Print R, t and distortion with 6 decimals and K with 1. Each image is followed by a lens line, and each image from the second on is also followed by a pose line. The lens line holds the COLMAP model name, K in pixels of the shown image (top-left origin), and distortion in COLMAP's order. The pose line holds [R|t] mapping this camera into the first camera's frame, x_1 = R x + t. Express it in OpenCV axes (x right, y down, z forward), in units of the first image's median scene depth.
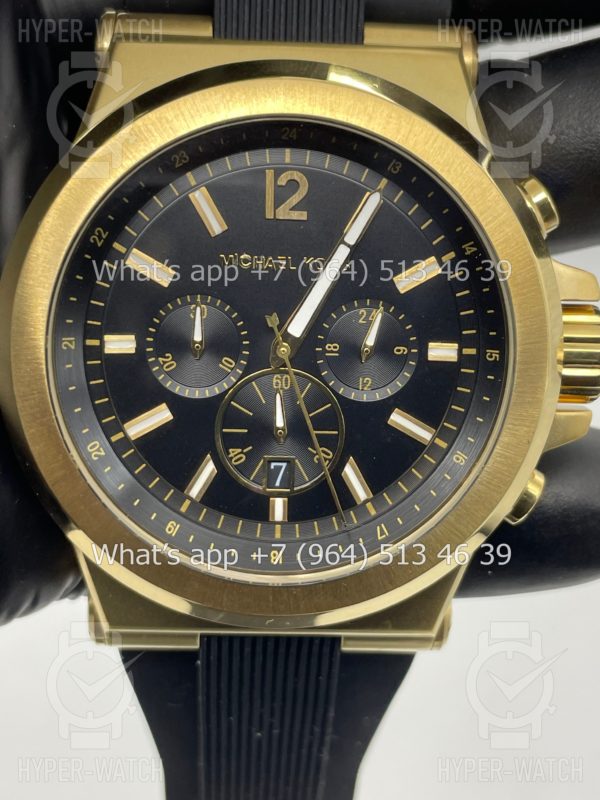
lens RADIAL K [[1242.7, 0, 300.0], [0, 1242.7, 400.0], [0, 0, 1]] dist [0.030771, -0.023511]
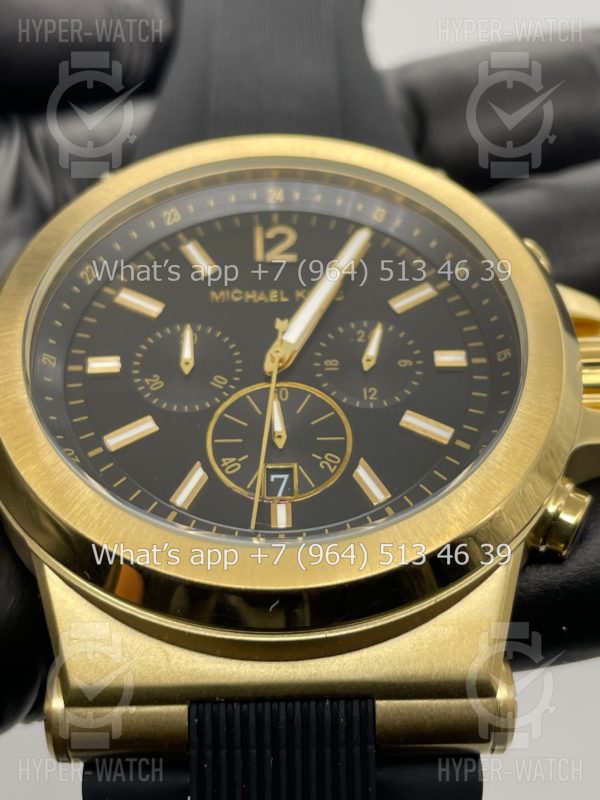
lens RADIAL K [[1242.7, 0, 300.0], [0, 1242.7, 400.0], [0, 0, 1]] dist [0.030771, -0.023511]
pose [[0.997854, -0.065417, 0.002817, -0.001977], [0.049706, 0.728794, -0.682927, 0.614735], [0.042622, 0.681601, 0.730481, 0.337319]]
